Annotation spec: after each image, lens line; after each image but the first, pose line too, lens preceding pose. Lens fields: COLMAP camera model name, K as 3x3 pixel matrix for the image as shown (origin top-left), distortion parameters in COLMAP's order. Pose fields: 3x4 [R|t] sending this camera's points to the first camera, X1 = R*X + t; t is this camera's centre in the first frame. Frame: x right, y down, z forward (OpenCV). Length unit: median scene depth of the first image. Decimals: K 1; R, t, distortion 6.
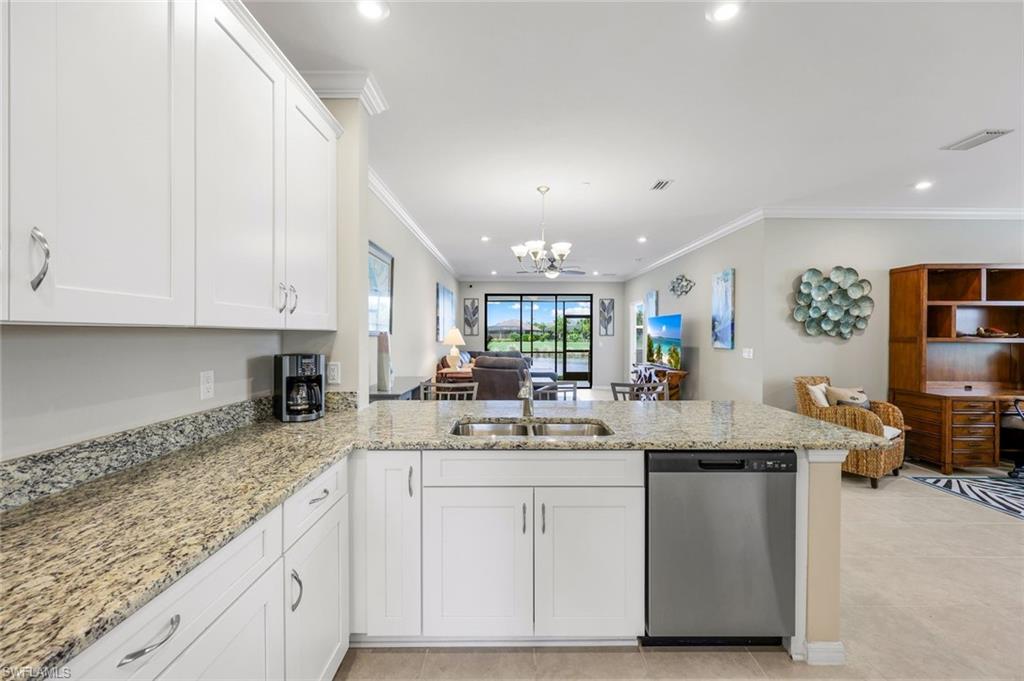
lens RADIAL K [[412.0, 0, 507.8], [0, 412.0, 337.9], [0, 0, 1]] dist [-0.001044, 0.000153]
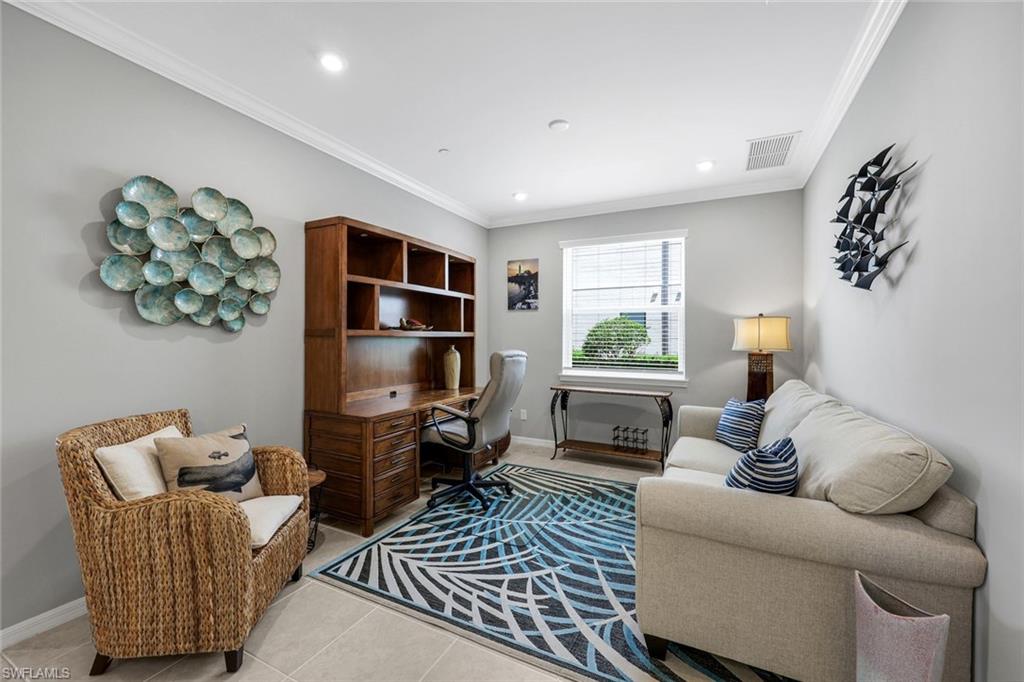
lens RADIAL K [[412.0, 0, 510.1], [0, 412.0, 339.5], [0, 0, 1]] dist [-0.001044, 0.000153]
pose [[0.455020, -0.008925, 0.890436, 0.514006], [0.002593, 0.999959, 0.008698, 0.009641], [-0.890477, -0.001649, 0.455024, 0.436135]]
